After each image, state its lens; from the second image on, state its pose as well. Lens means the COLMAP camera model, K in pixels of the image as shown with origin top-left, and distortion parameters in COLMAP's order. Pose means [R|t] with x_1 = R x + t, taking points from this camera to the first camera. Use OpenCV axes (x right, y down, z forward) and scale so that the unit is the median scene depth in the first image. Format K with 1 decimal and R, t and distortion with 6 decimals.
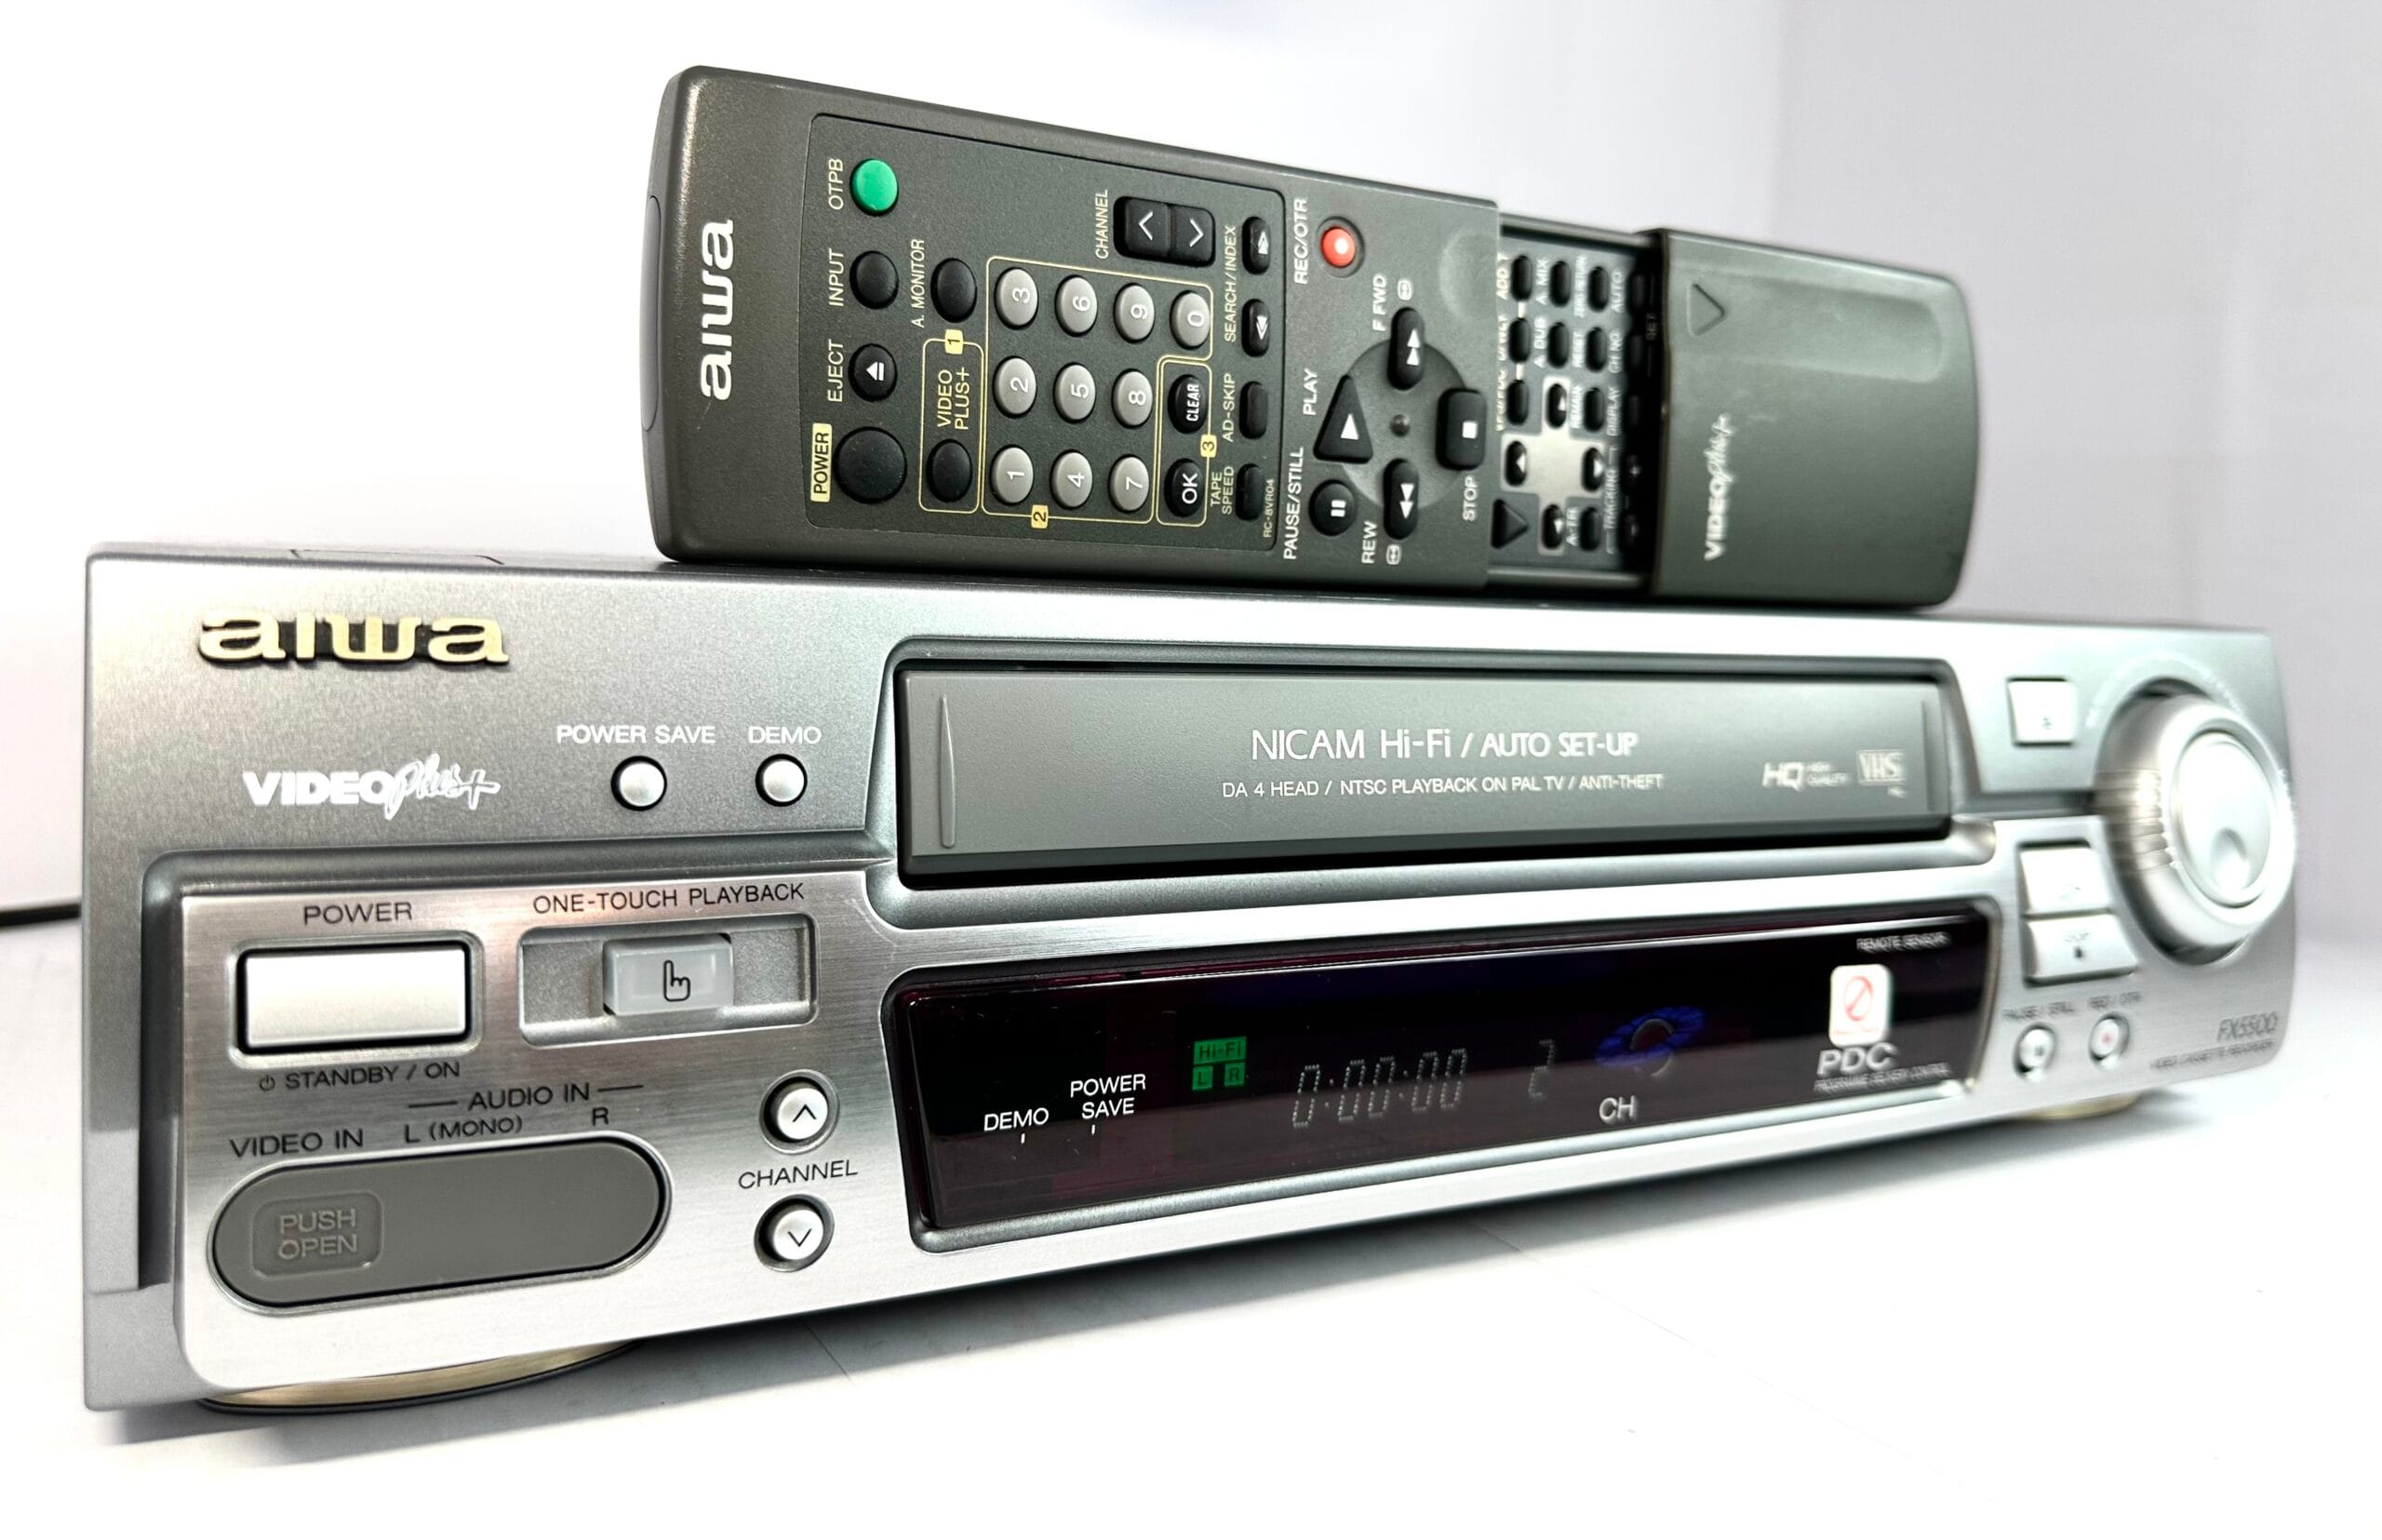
lens RADIAL K [[1720.5, 0, 1095.4], [0, 1720.5, 712.6], [0, 0, 1]] dist [0.071537, -0.160629]
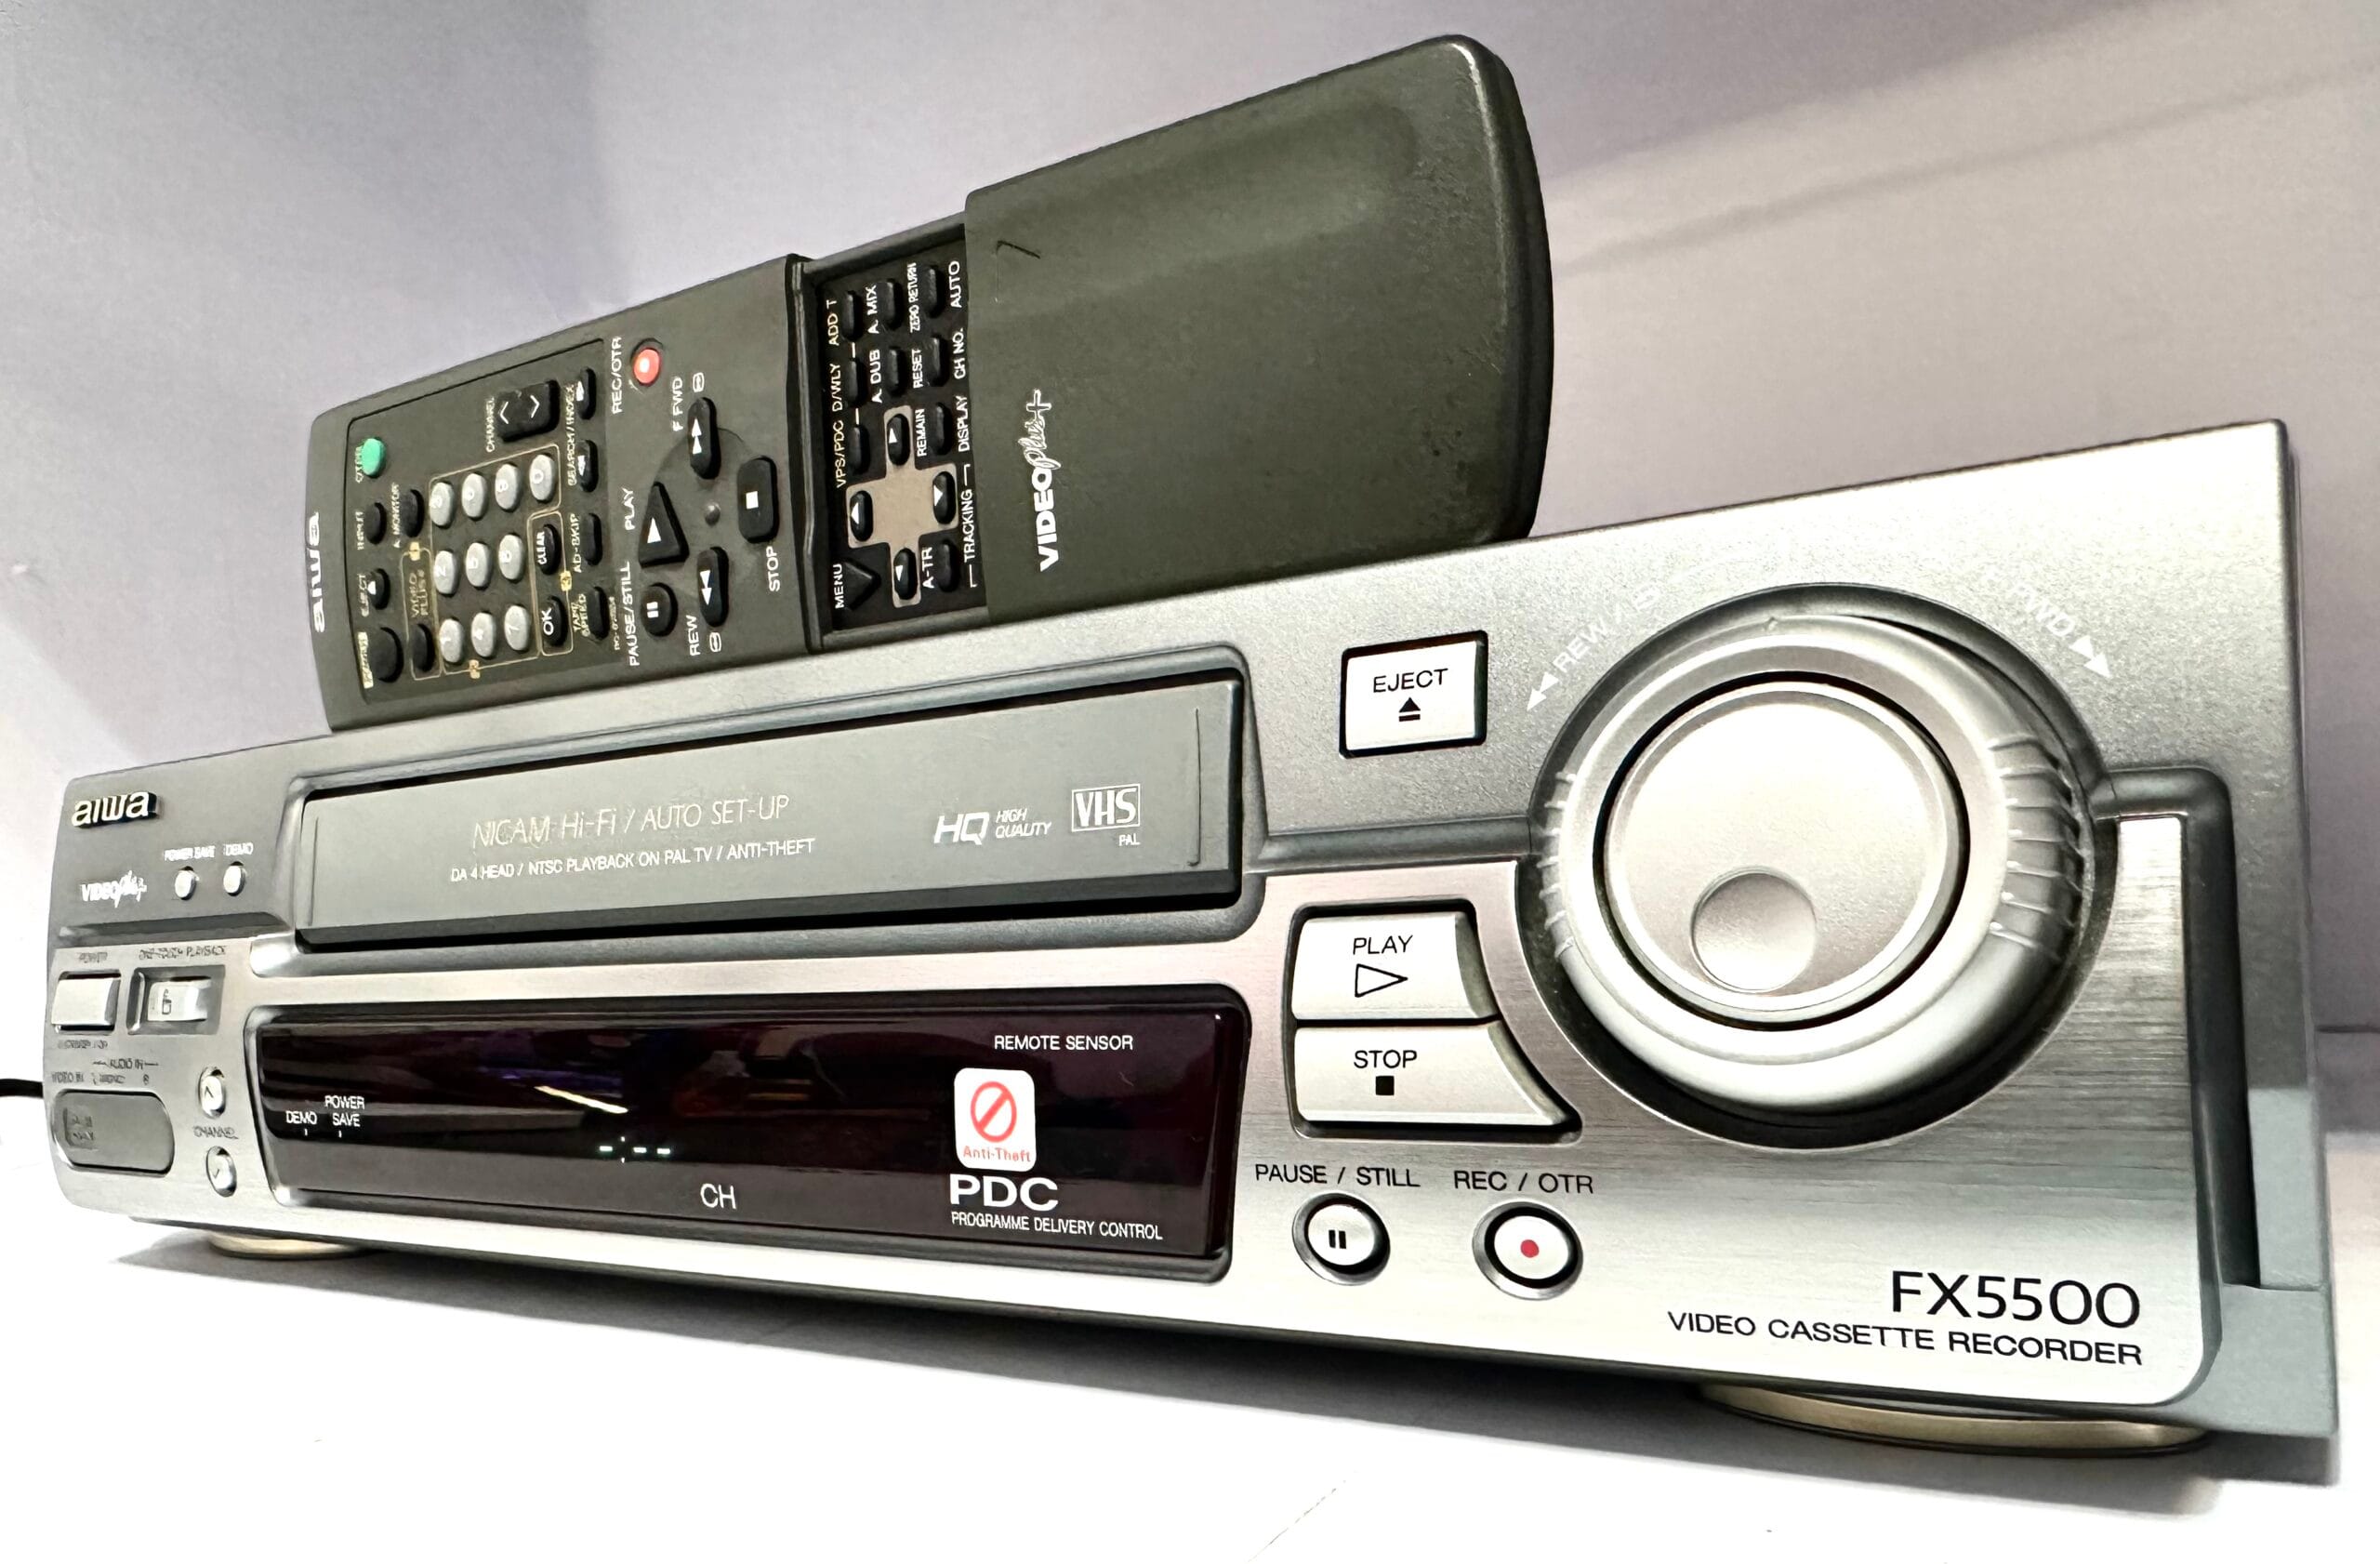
lens RADIAL K [[1694.0, 0, 1134.7], [0, 1694.0, 941.7], [0, 0, 1]] dist [-0.003337, -0.005473]
pose [[0.522056, -0.024878, -0.852548, 1.218176], [0.030681, 0.999475, -0.010378, 0.109032], [0.852359, -0.020739, 0.522546, 0.726783]]
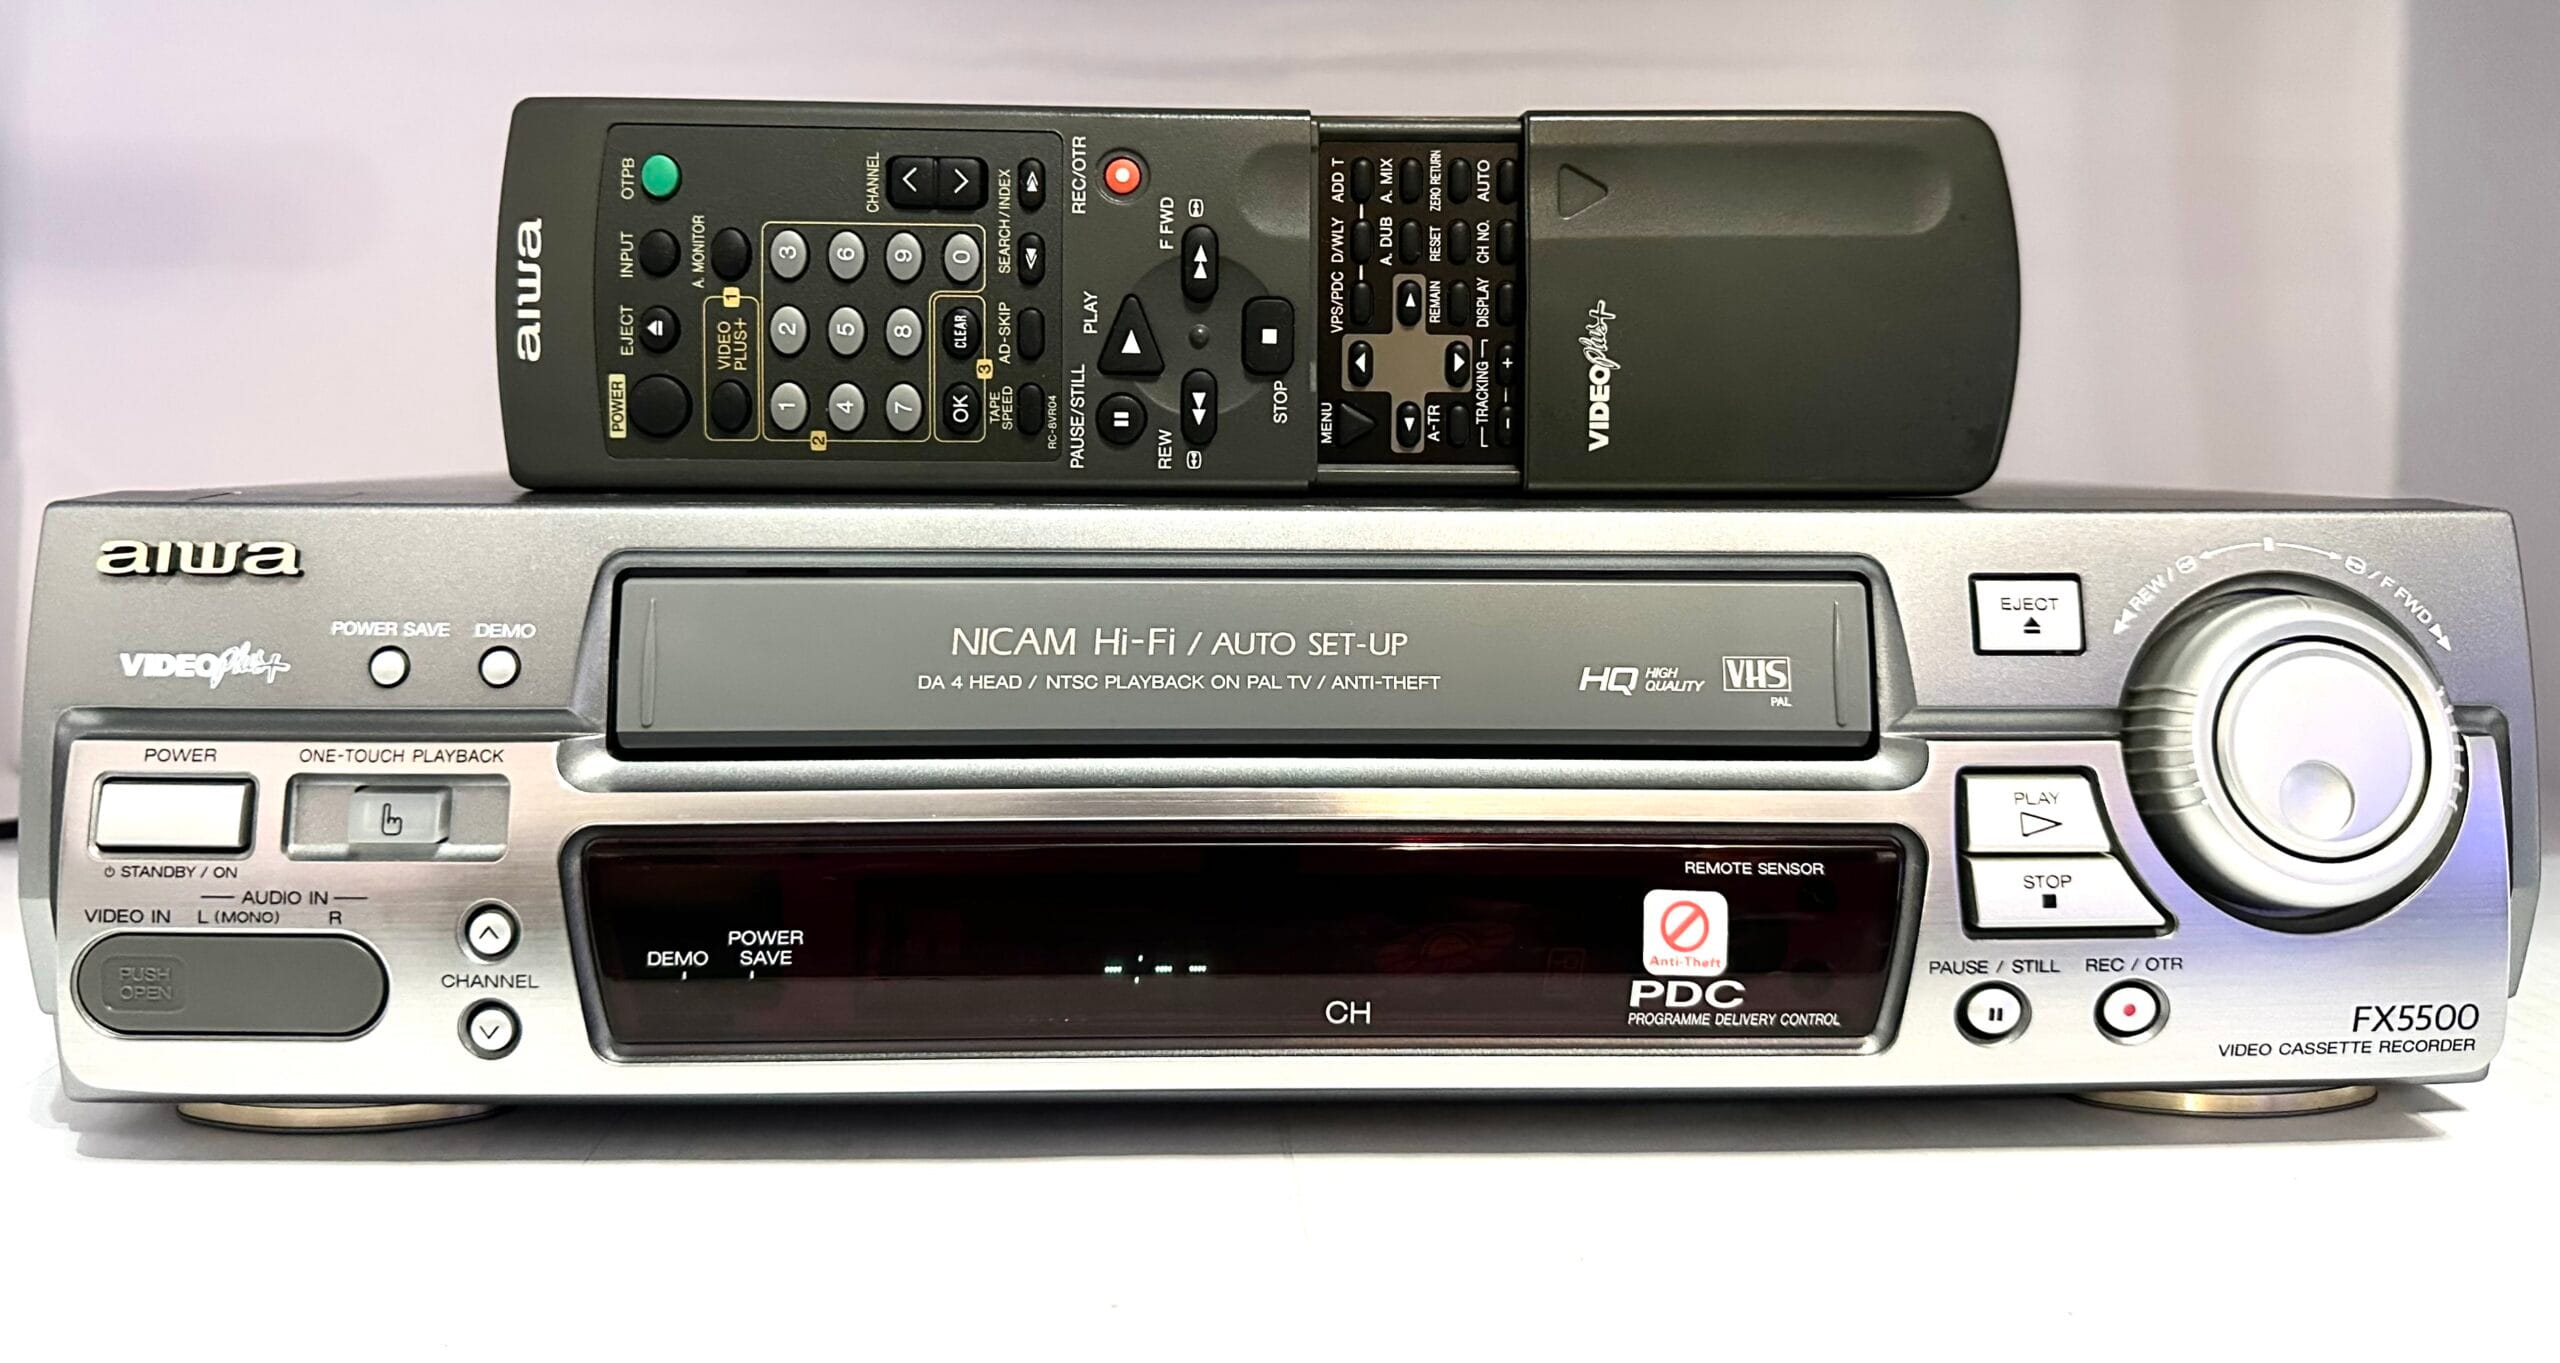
lens RADIAL K [[1731.9, 0, 1214.3], [0, 1731.9, 541.0], [0, 0, 1]] dist [0.027946, -0.057616]
pose [[0.905055, -0.012216, -0.425119, 0.665881], [-0.001937, 0.999459, -0.032845, -0.008955], [0.425290, 0.030550, 0.904541, 0.064513]]
